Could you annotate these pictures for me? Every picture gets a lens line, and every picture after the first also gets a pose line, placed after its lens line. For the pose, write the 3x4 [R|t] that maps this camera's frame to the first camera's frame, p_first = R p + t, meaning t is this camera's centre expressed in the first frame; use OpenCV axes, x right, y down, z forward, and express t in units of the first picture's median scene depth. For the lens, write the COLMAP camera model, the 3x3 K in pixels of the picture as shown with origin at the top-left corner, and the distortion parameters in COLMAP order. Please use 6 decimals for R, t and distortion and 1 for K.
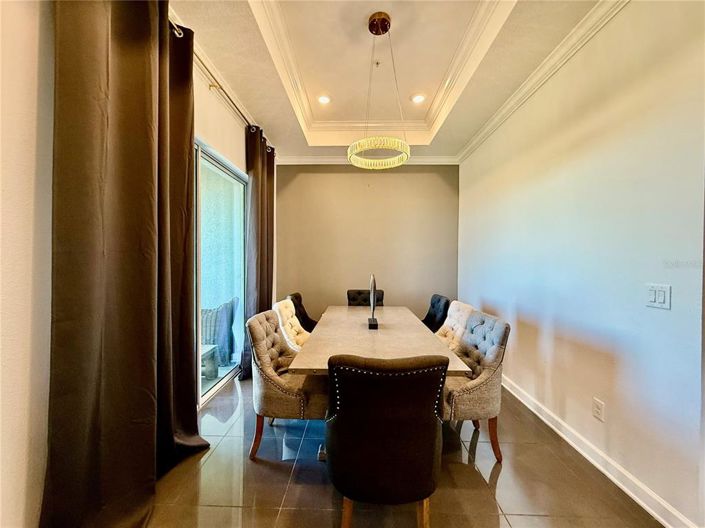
lens RADIAL K [[280.3, 0, 352.0], [0, 280.3, 262.3], [0, 0, 1]] dist [-0.000465, 0.000471]
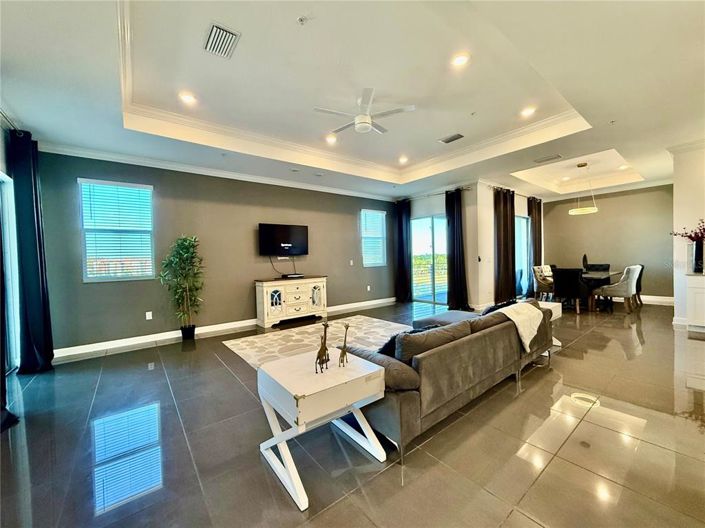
lens RADIAL K [[280.3, 0, 351.0], [0, 280.3, 265.0], [0, 0, 1]] dist [-0.000465, 0.000471]
pose [[0.632415, -0.009190, -0.774575, 0.785105], [0.026876, 0.999588, 0.010084, 0.065113], [0.774163, -0.027194, 0.632402, -2.563235]]
